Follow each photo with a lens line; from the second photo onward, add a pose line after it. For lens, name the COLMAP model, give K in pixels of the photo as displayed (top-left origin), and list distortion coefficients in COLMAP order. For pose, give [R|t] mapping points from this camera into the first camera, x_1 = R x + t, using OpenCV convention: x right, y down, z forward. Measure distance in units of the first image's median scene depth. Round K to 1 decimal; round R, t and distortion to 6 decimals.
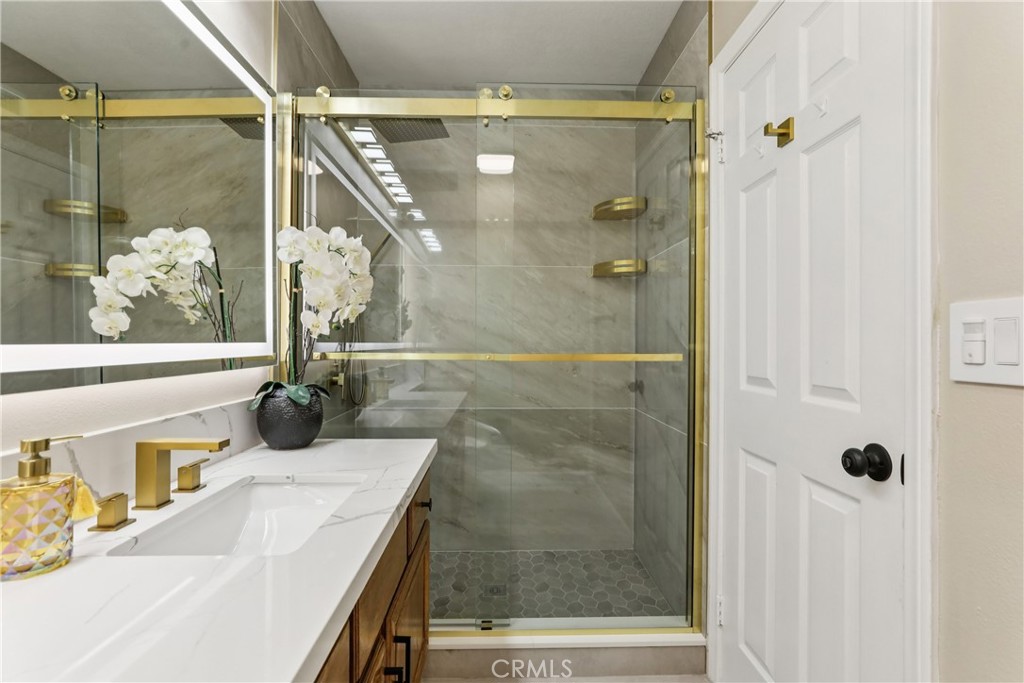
lens RADIAL K [[479.9, 0, 514.1], [0, 479.9, 341.1], [0, 0, 1]] dist [-0.026589, 0.011611]
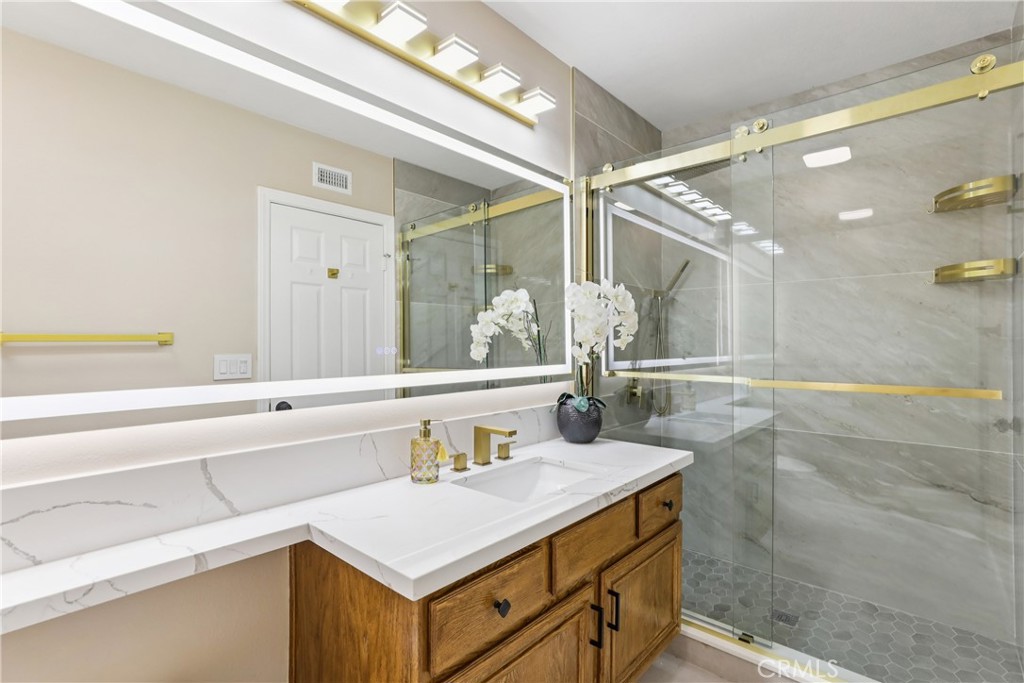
lens RADIAL K [[479.9, 0, 512.9], [0, 479.9, 341.2], [0, 0, 1]] dist [-0.026589, 0.011611]
pose [[0.726295, -0.005065, -0.687364, 0.299477], [0.002122, 0.999985, -0.005126, -0.051887], [0.687380, 0.002264, 0.726295, -0.112517]]
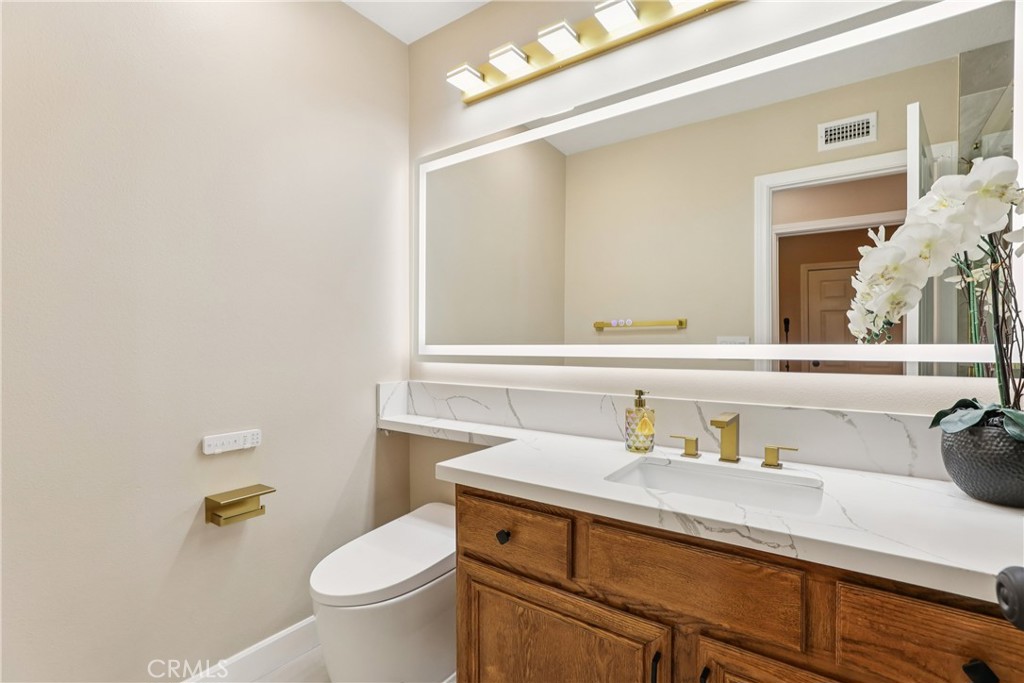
lens RADIAL K [[479.9, 0, 517.8], [0, 479.9, 342.1], [0, 0, 1]] dist [-0.026589, 0.011611]
pose [[-0.606632, -0.002713, -0.794978, 0.415628], [0.000620, 0.999992, -0.003886, 0.002243], [0.794982, -0.002850, -0.606626, 0.766304]]
